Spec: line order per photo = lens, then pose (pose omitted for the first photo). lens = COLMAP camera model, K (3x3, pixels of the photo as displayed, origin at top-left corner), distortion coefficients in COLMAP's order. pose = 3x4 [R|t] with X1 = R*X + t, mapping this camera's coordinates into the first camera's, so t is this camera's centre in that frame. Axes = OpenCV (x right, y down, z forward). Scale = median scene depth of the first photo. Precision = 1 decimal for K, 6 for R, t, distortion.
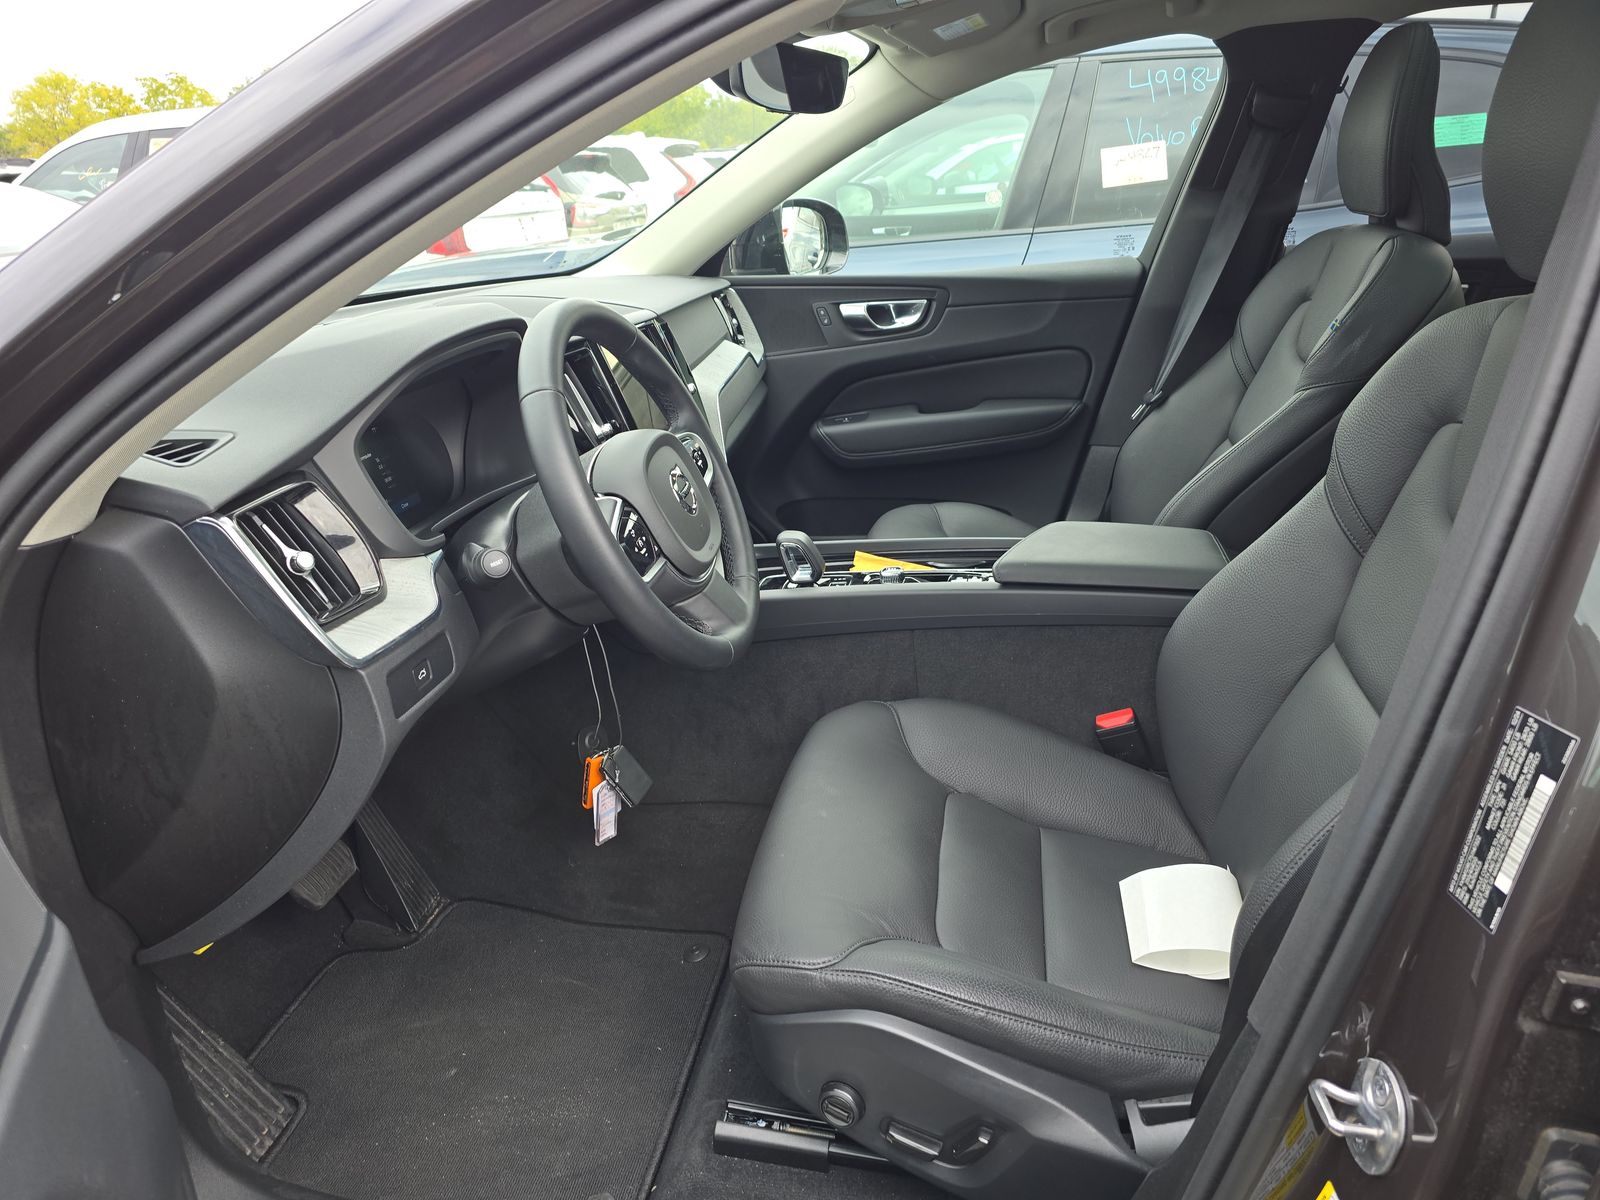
lens RADIAL K [[1107.2, 0, 811.4], [0, 1107.2, 595.1], [0, 0, 1]] dist [0.051930, -0.051402]
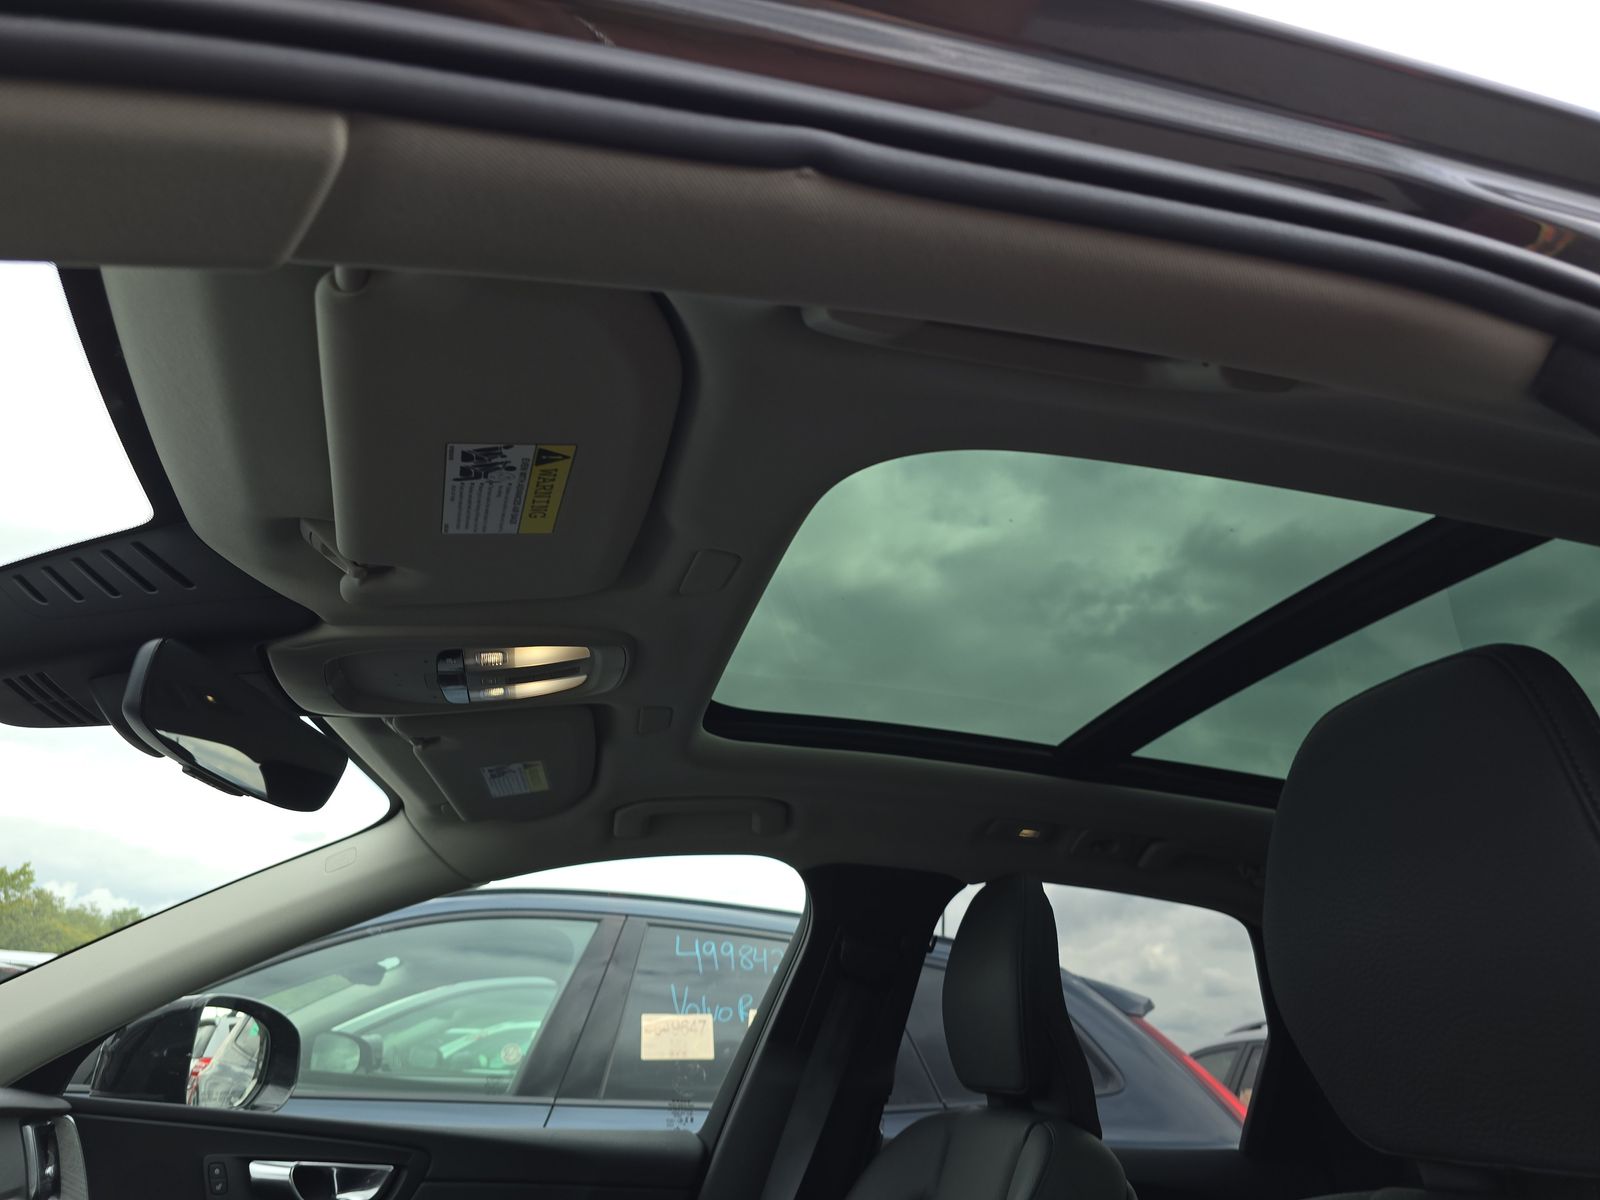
lens RADIAL K [[1107.2, 0, 811.4], [0, 1107.2, 595.1], [0, 0, 1]] dist [0.051930, -0.051402]
pose [[0.915162, 0.256669, 0.310805, 0.037773], [0.032130, 0.722160, -0.690980, -0.043931], [-0.401804, 0.642344, 0.652646, 0.255804]]
